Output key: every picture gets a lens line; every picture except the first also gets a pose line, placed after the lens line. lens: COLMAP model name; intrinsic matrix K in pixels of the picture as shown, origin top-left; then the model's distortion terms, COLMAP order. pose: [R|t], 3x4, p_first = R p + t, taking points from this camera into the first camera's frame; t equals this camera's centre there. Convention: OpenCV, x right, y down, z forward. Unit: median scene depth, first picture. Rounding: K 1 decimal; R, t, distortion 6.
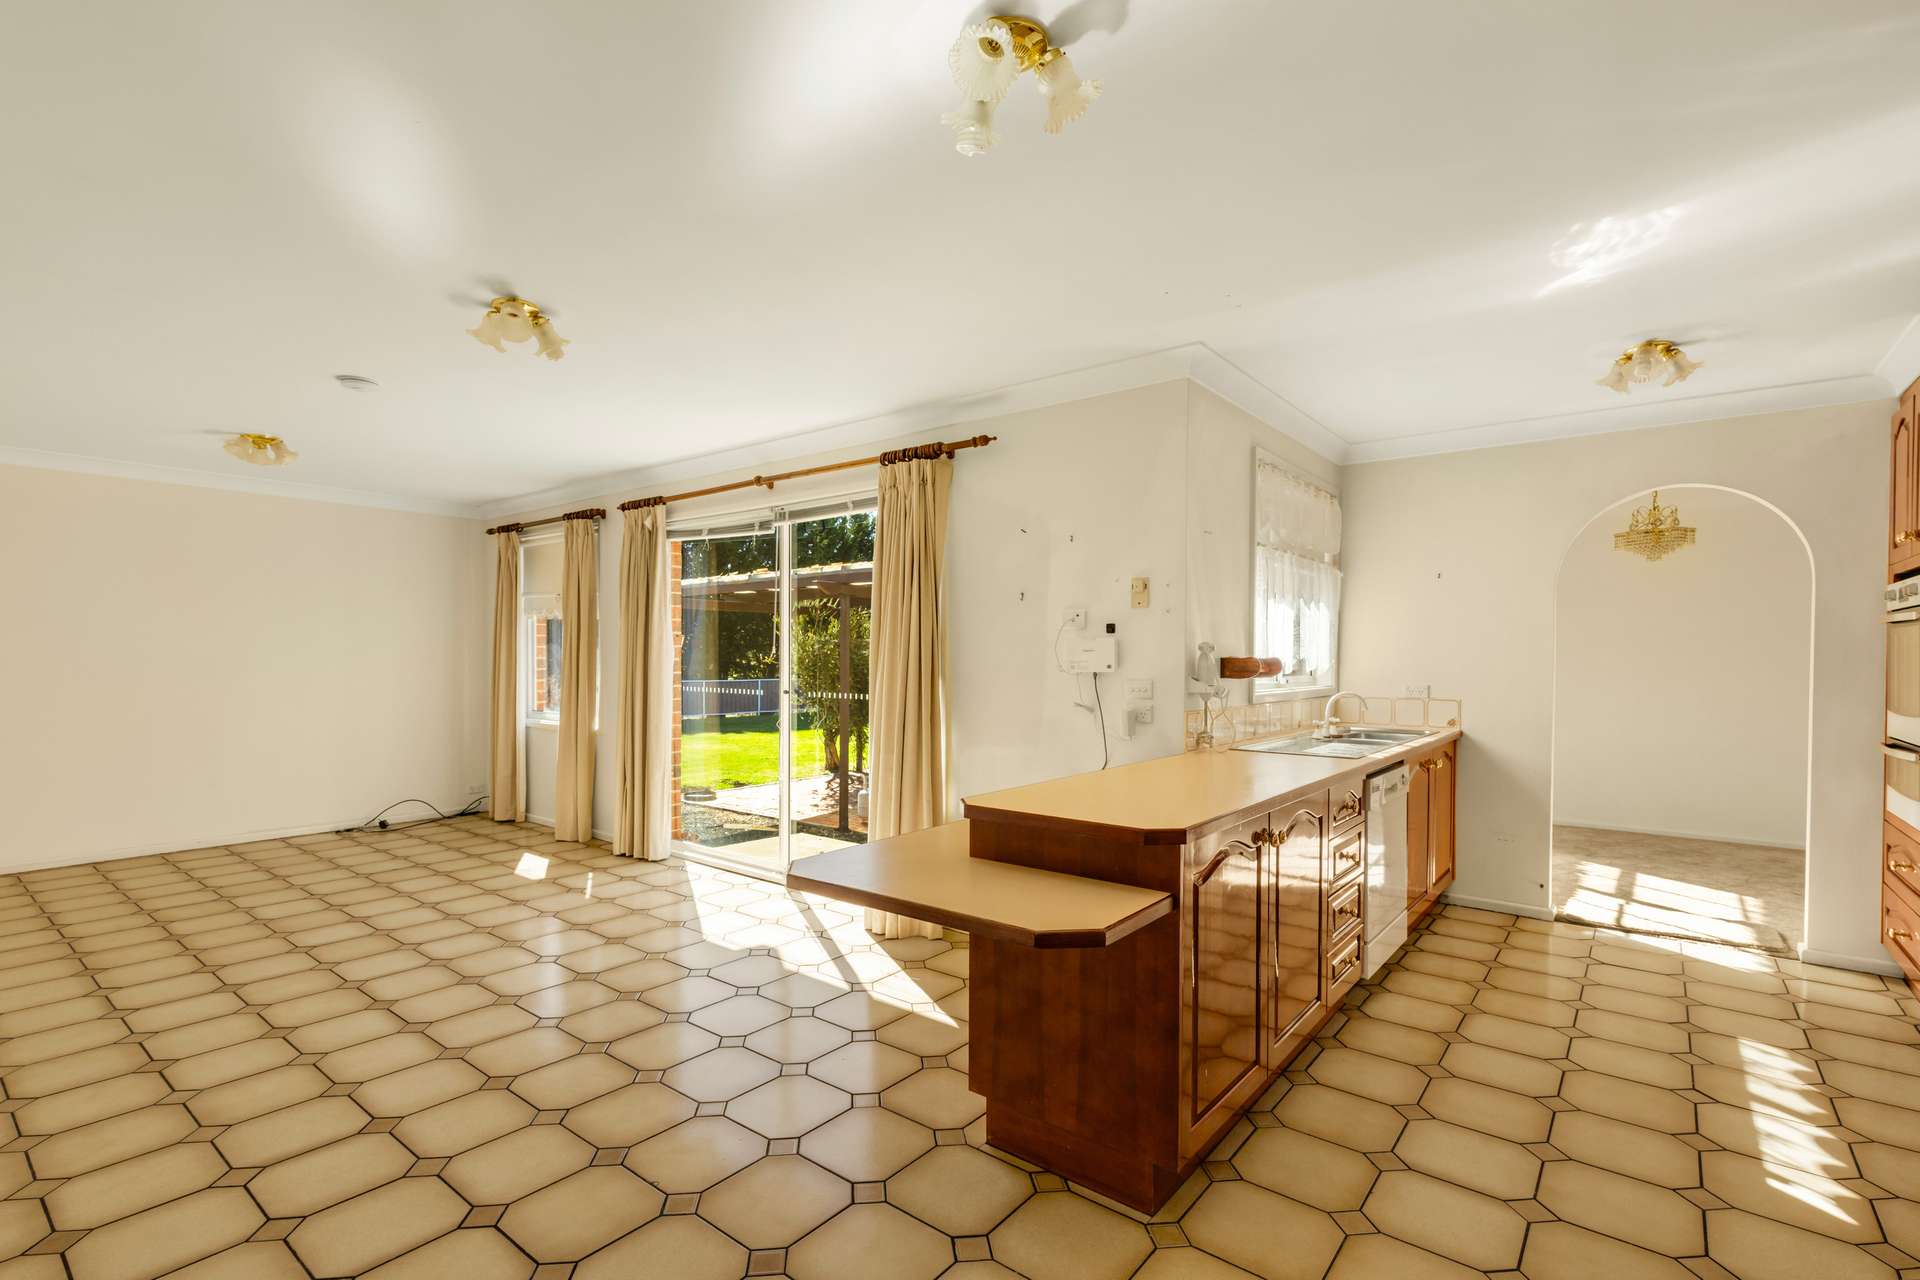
lens RADIAL K [[885.1, 0, 951.7], [0, 885.1, 652.8], [0, 0, 1]] dist [-0.004838, -0.000223]
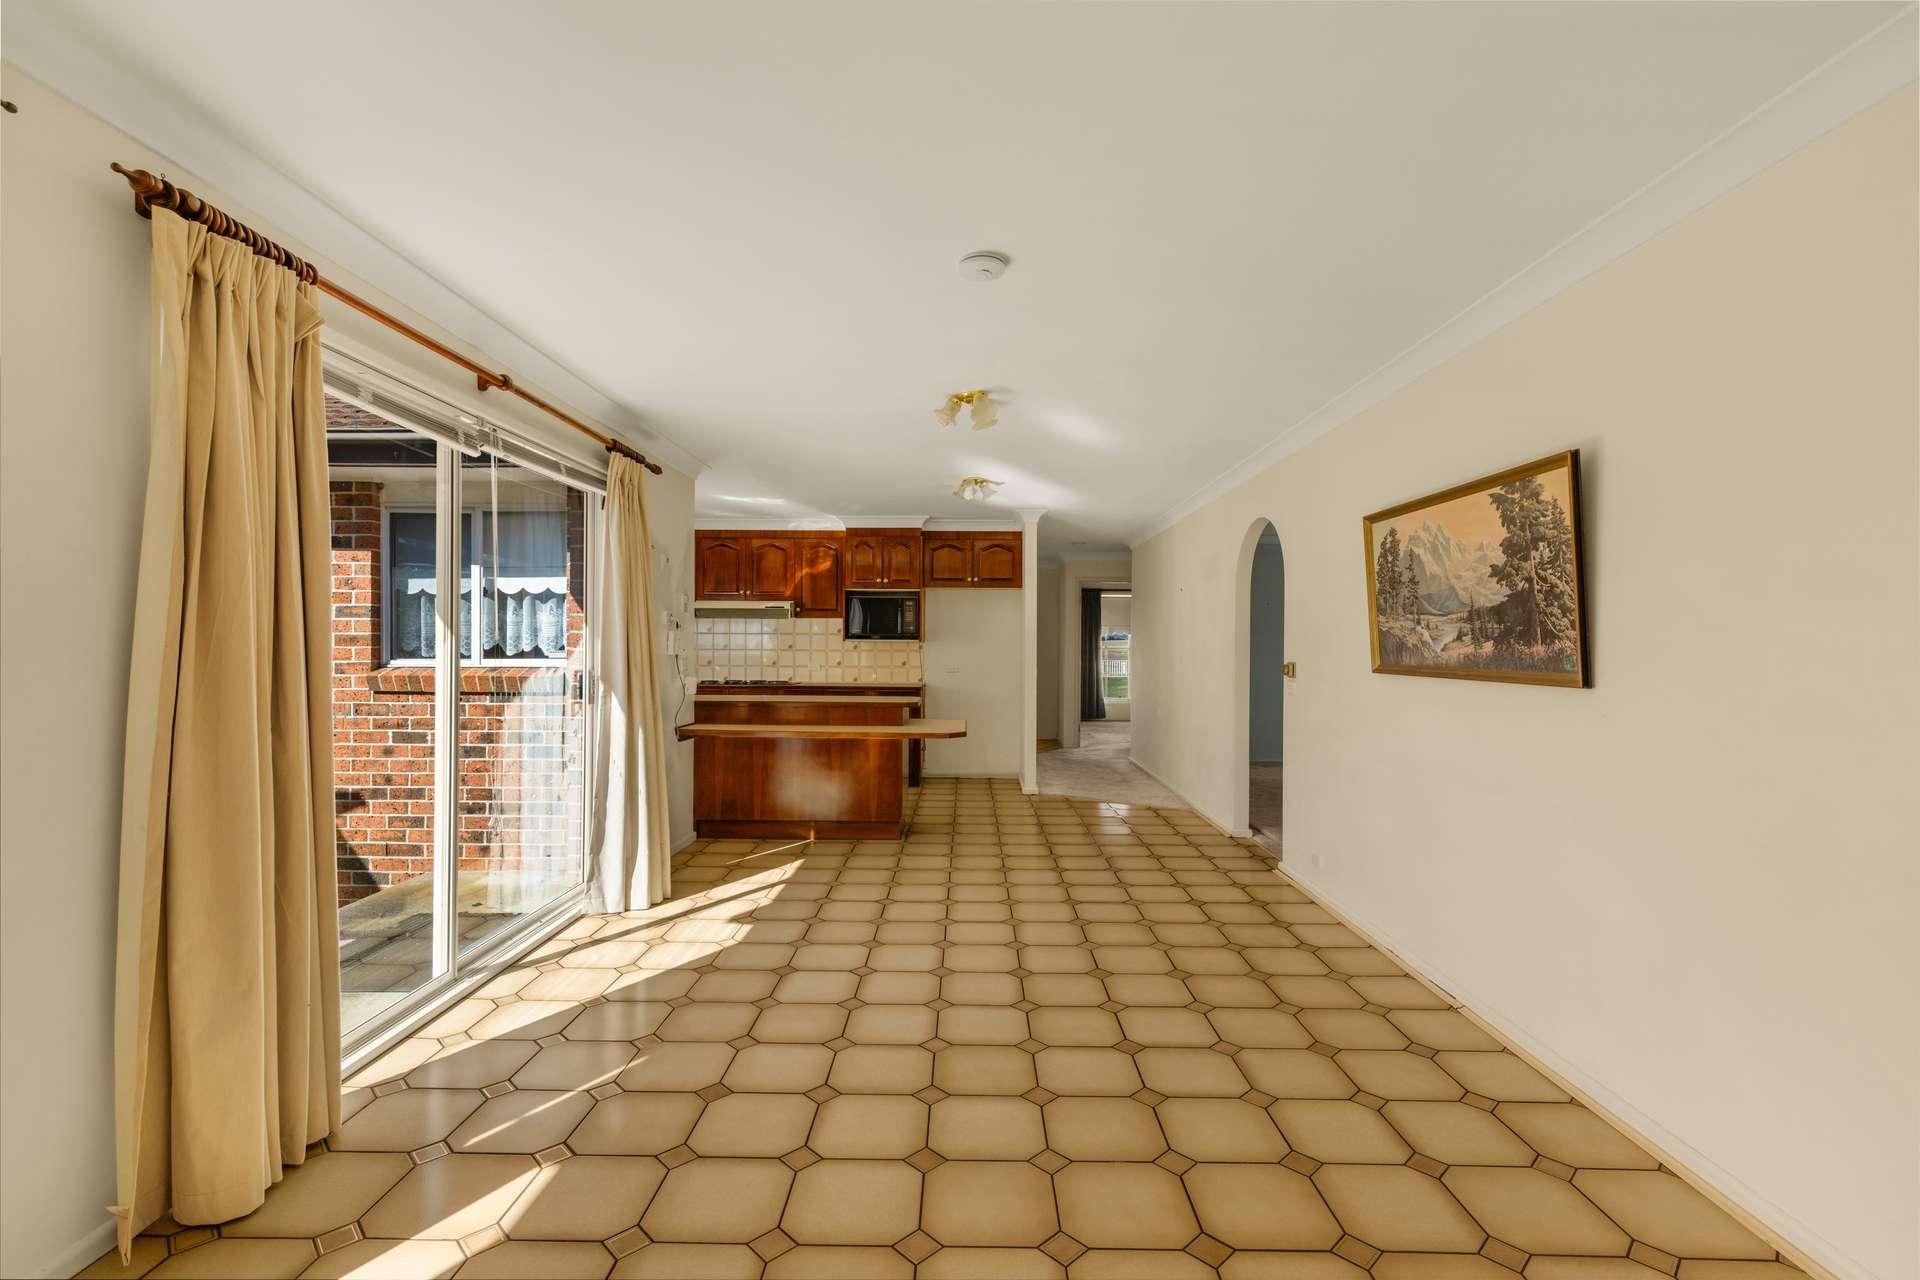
lens RADIAL K [[885.1, 0, 955.4], [0, 885.1, 642.3], [0, 0, 1]] dist [-0.004838, -0.000223]
pose [[-0.618835, -0.008122, 0.785479, -1.228196], [-0.012055, 0.999927, 0.000842, -0.004952], [-0.785429, -0.008948, -0.618888, 1.477168]]
